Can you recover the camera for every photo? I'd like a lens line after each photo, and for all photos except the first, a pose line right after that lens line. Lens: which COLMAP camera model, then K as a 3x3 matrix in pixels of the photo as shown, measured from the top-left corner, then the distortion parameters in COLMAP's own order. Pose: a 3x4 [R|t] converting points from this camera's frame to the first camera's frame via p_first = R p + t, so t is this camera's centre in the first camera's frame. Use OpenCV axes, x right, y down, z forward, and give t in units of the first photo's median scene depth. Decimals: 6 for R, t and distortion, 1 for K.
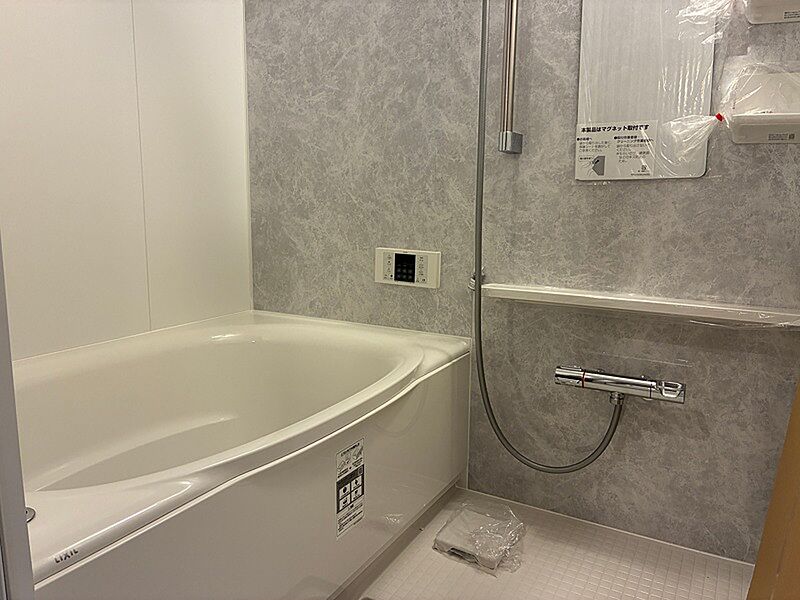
lens RADIAL K [[602.7, 0, 401.1], [0, 602.7, 298.2], [0, 0, 1]] dist [0.031021, -0.008250]
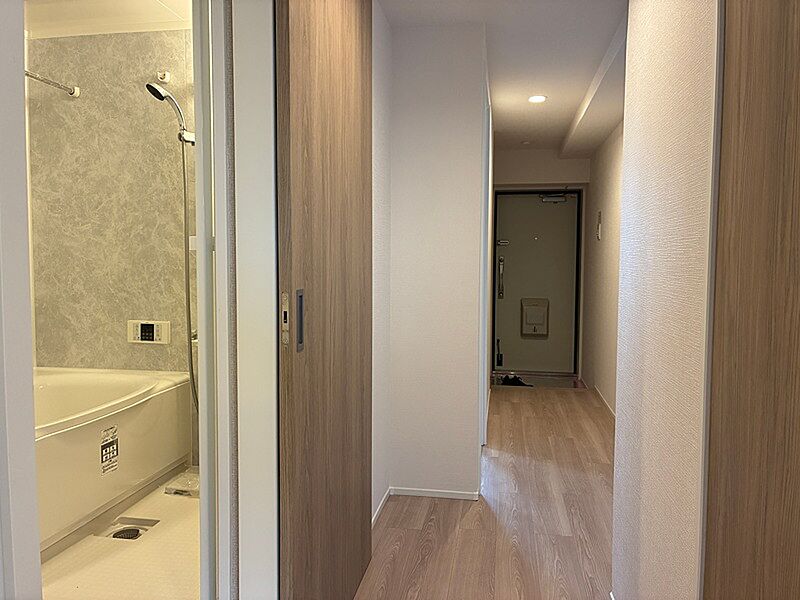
lens RADIAL K [[602.7, 0, 398.7], [0, 602.7, 299.7], [0, 0, 1]] dist [0.031021, -0.008250]
pose [[0.940156, -0.027026, 0.339671, 0.091475], [0.062247, 0.993697, -0.093225, 0.057307], [-0.335011, 0.108790, 0.935913, -0.773822]]
